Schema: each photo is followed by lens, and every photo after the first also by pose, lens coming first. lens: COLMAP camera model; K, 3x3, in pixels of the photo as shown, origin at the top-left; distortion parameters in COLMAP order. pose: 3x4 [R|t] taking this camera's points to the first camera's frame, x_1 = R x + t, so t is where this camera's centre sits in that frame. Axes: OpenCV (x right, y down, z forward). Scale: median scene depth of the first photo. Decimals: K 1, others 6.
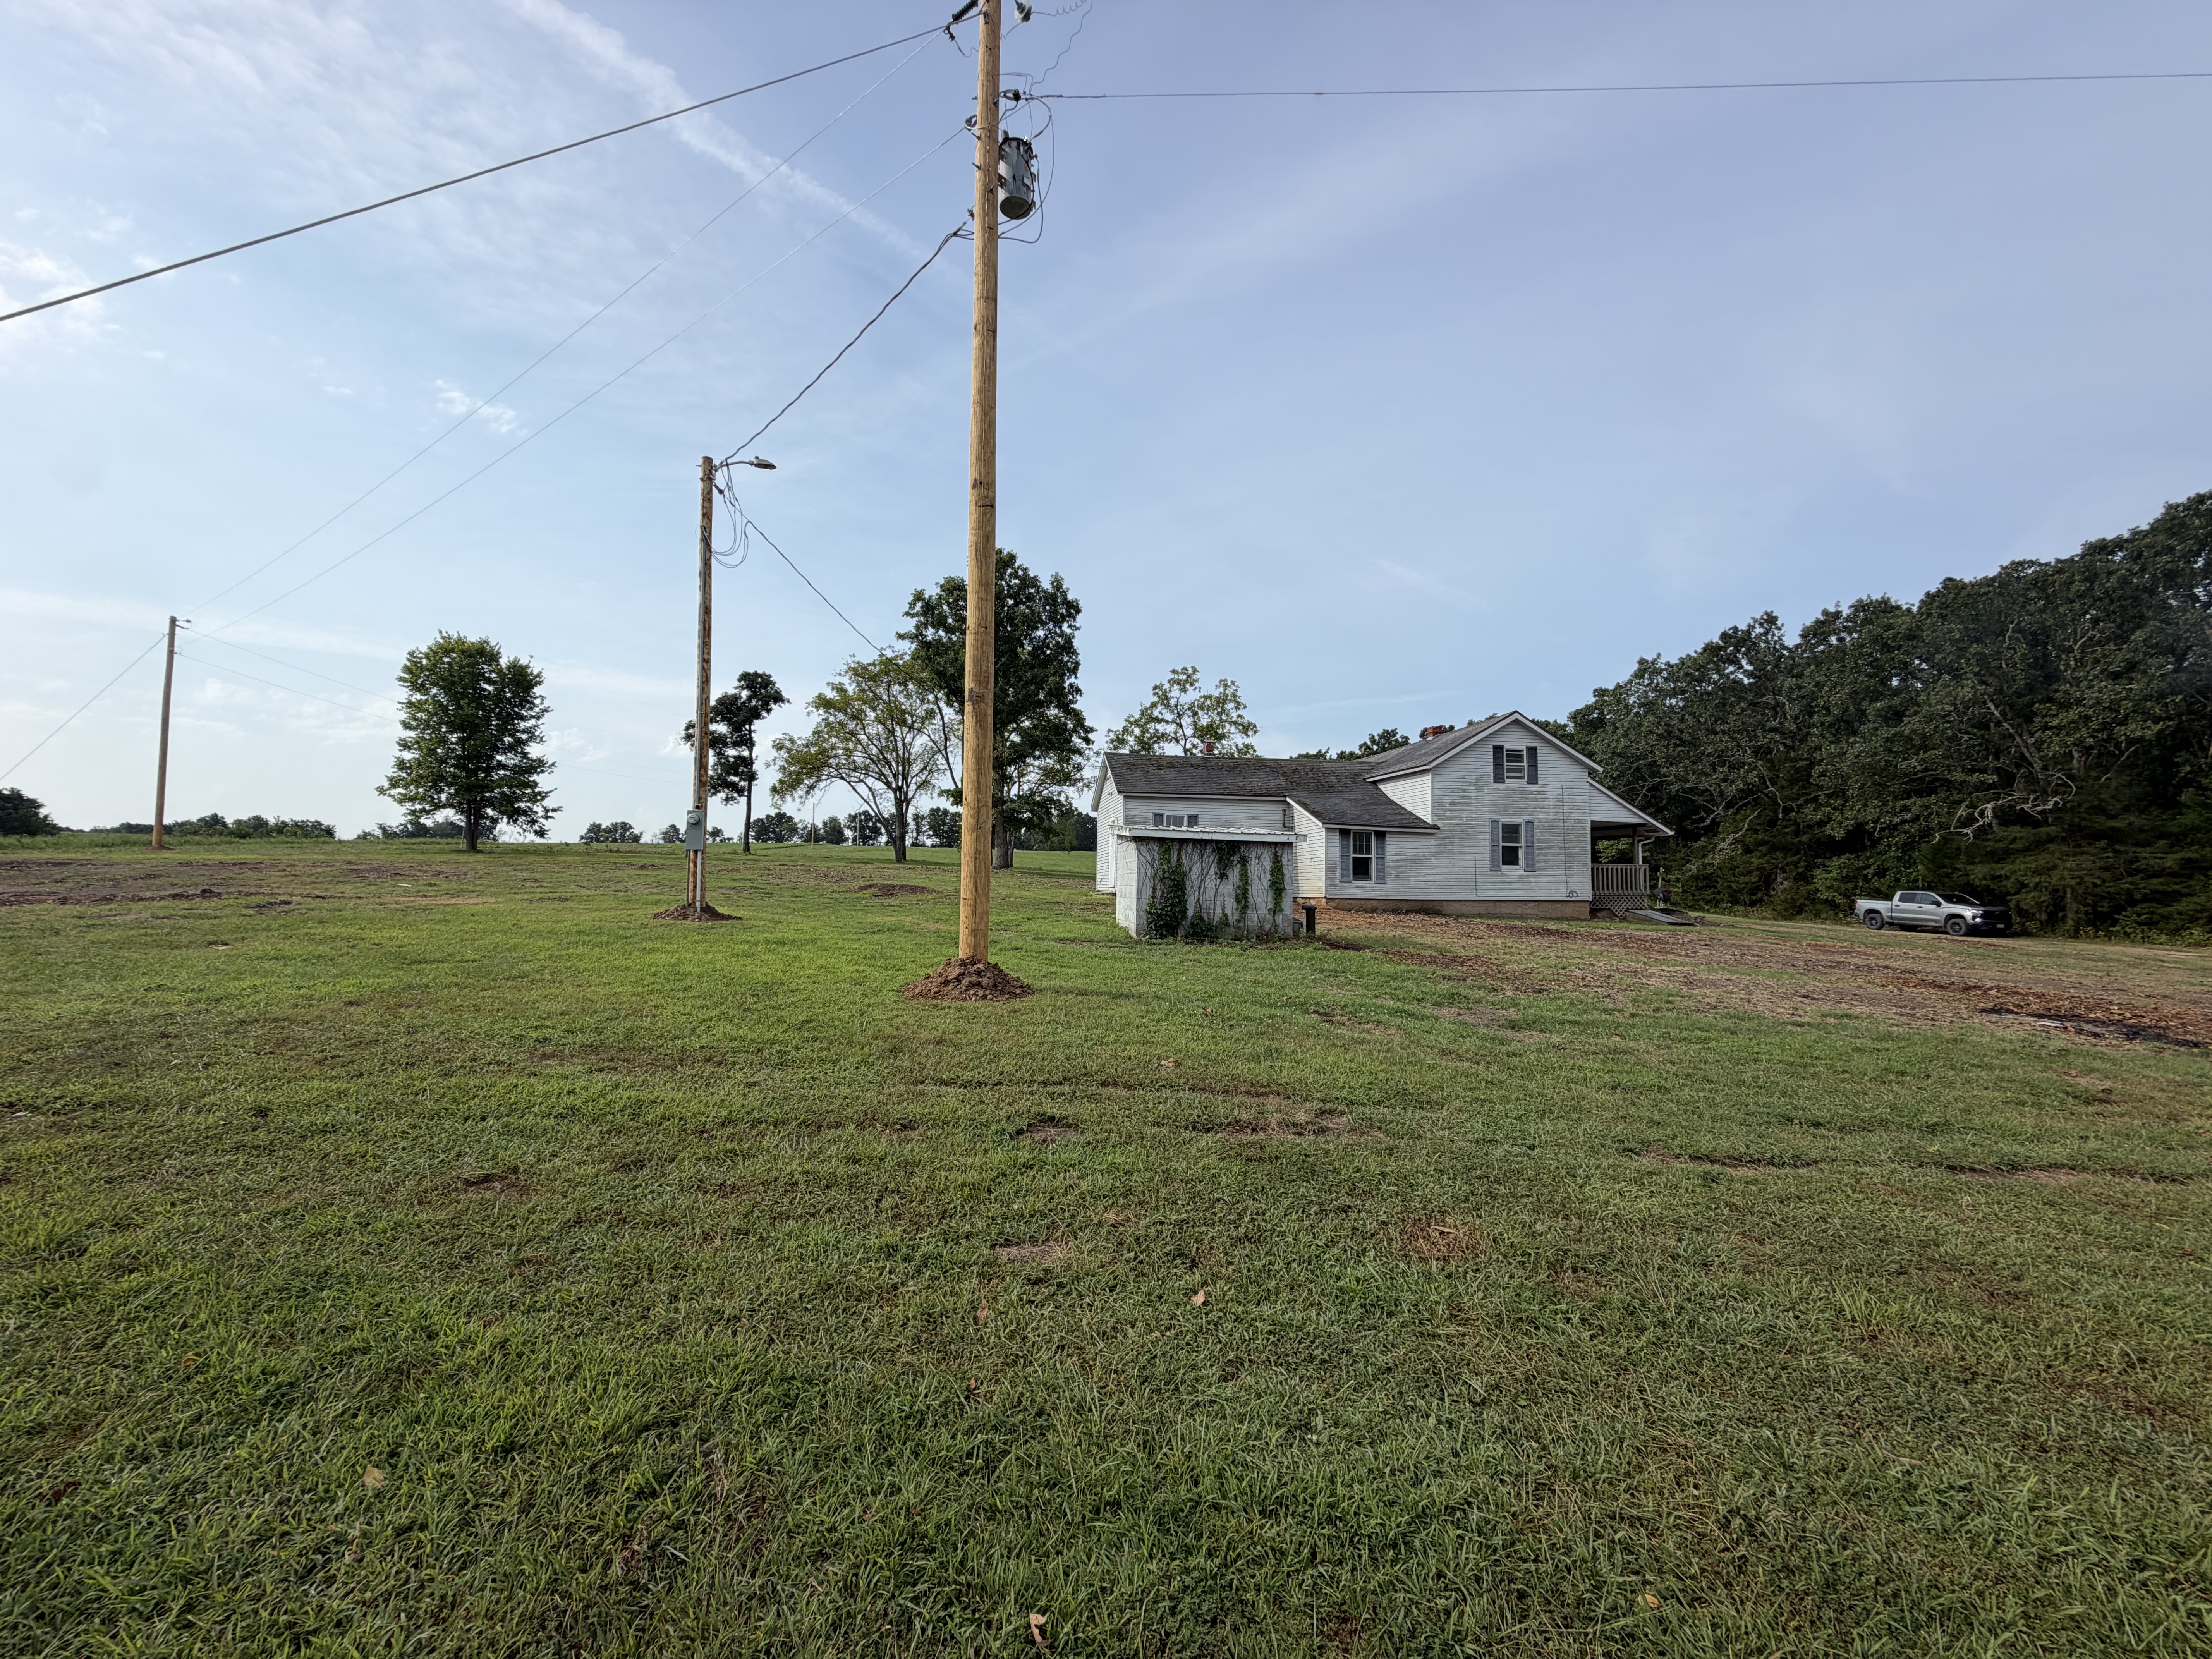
lens RADIAL K [[895.6, 0, 1046.4], [0, 895.6, 828.8], [0, 0, 1]] dist [-0.043720, 0.014512]
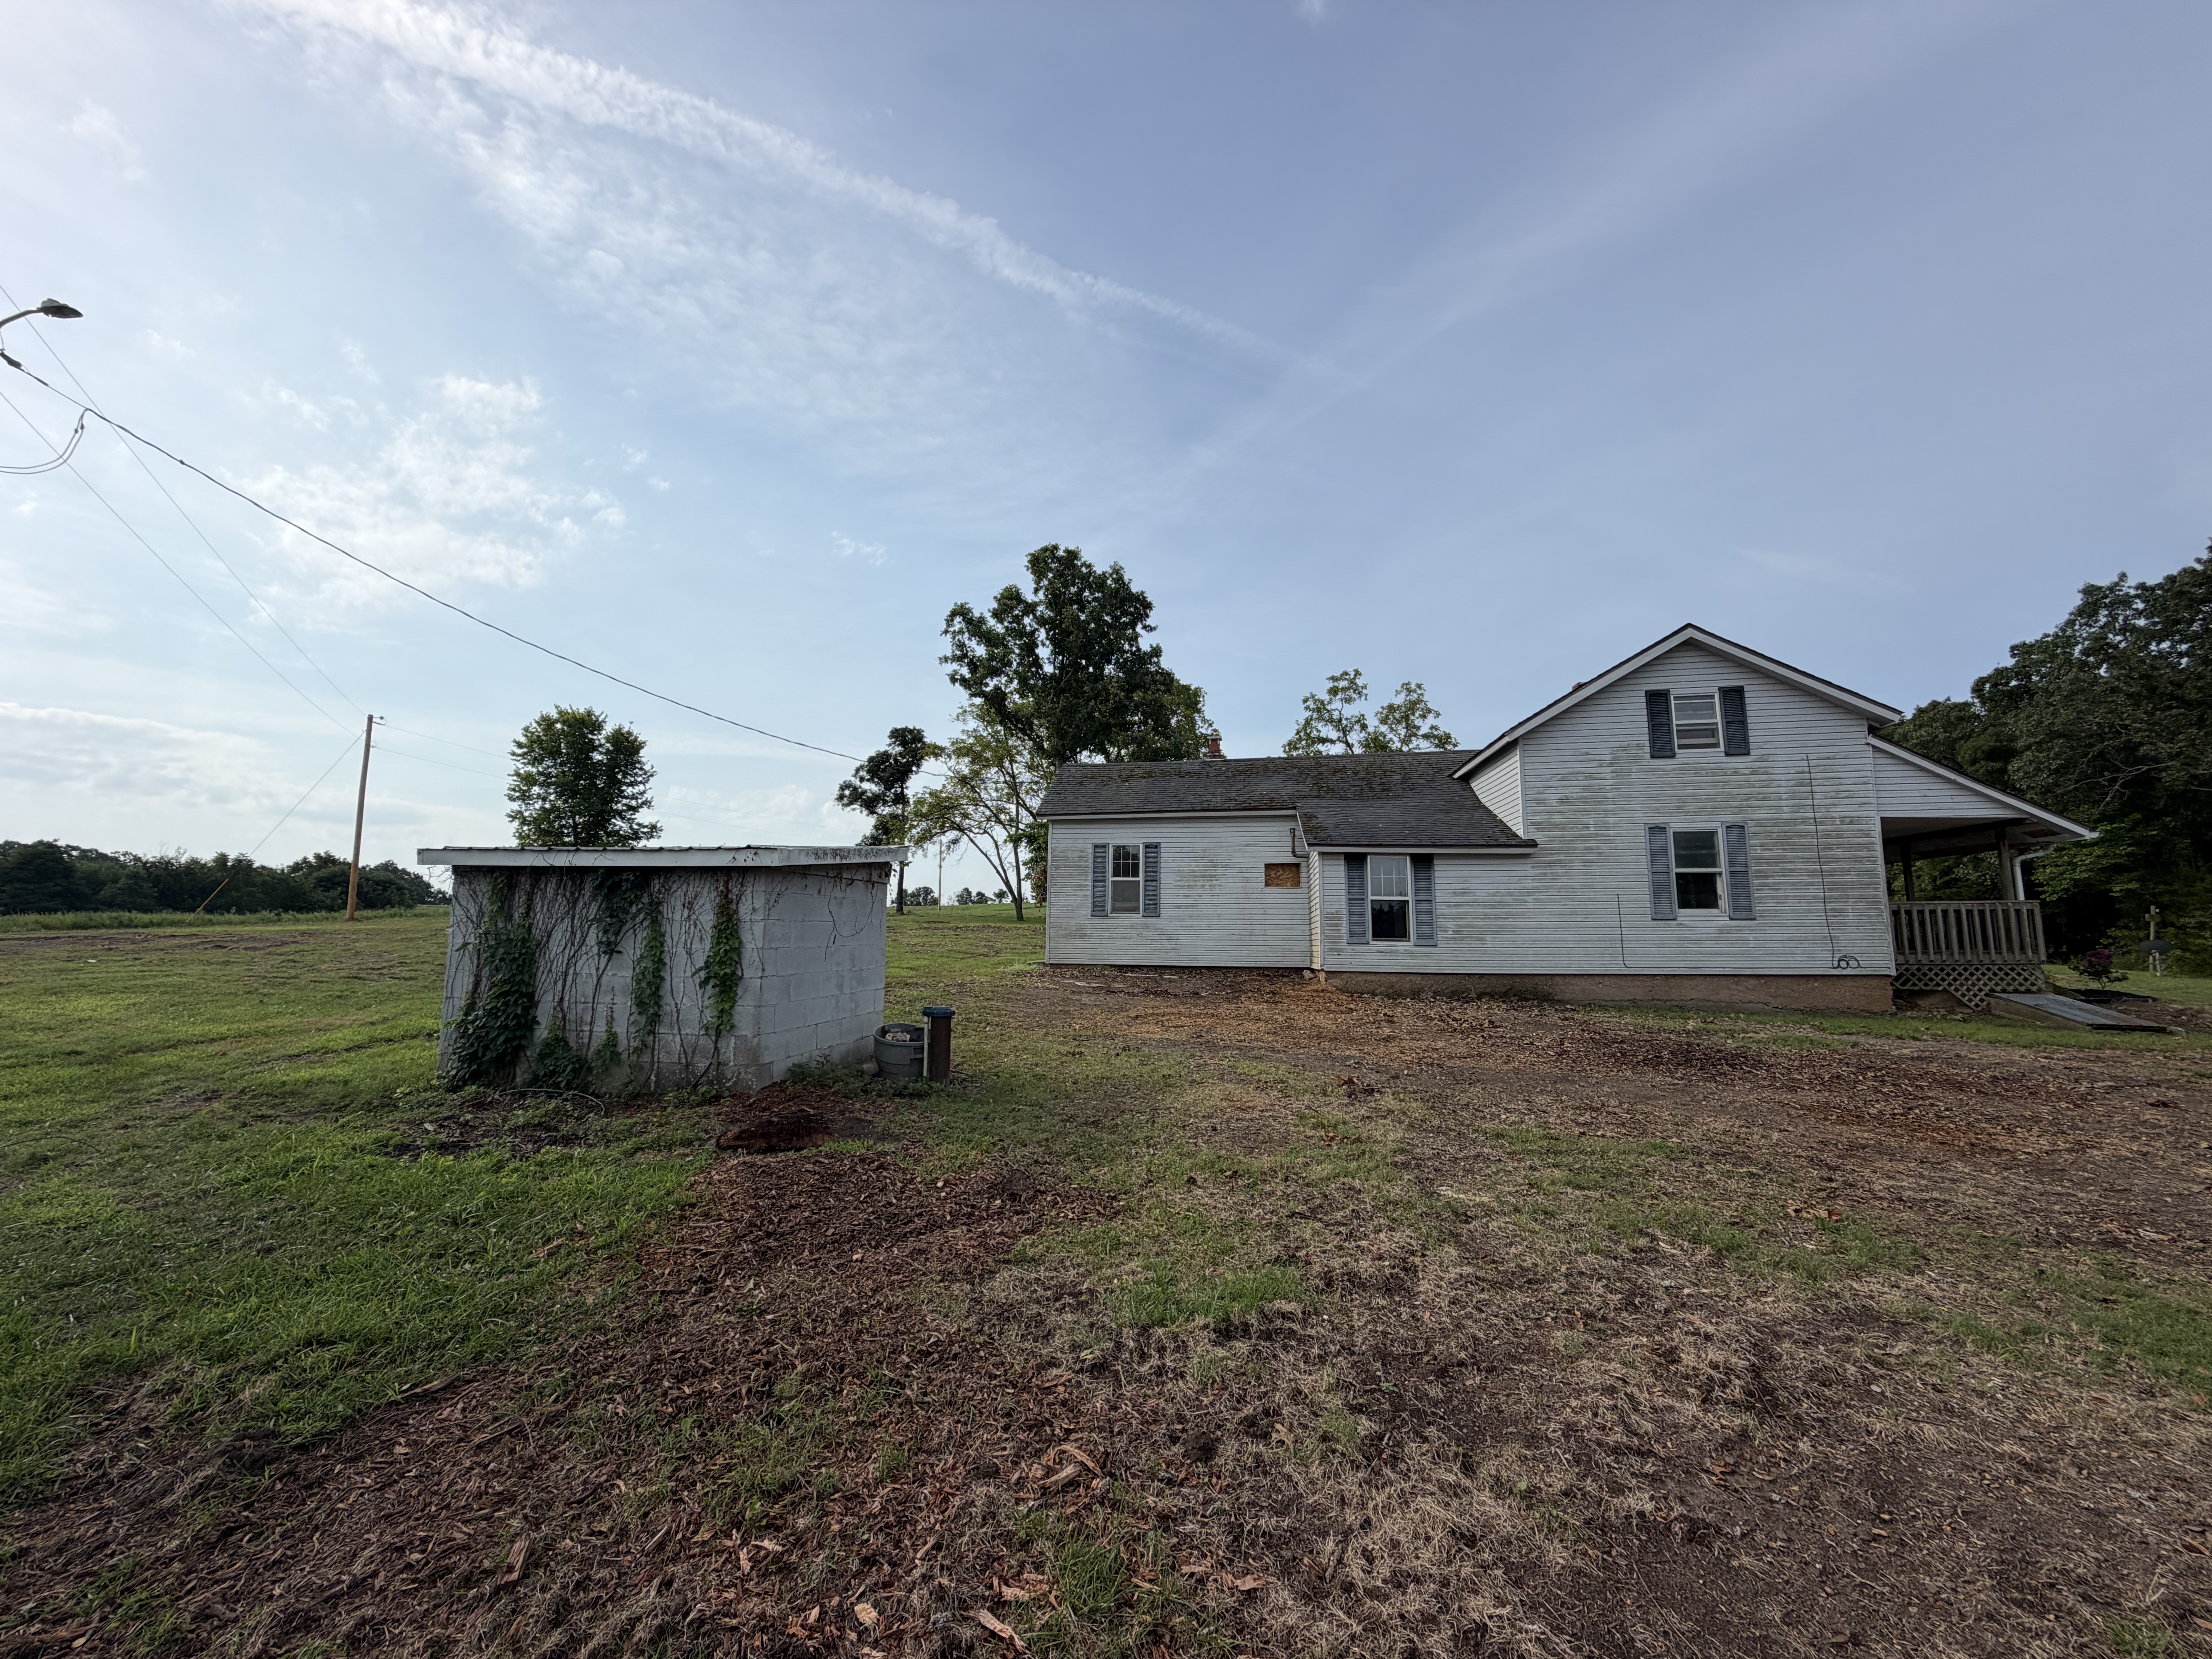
lens RADIAL K [[875.2, 0, 1113.2], [0, 875.2, 824.7], [0, 0, 1]] dist [0.001224, -0.000344]
pose [[0.957274, -0.052747, -0.284331, 0.327004], [0.032194, 0.996551, -0.076484, 0.019032], [0.287384, 0.064063, 0.955671, 0.375602]]
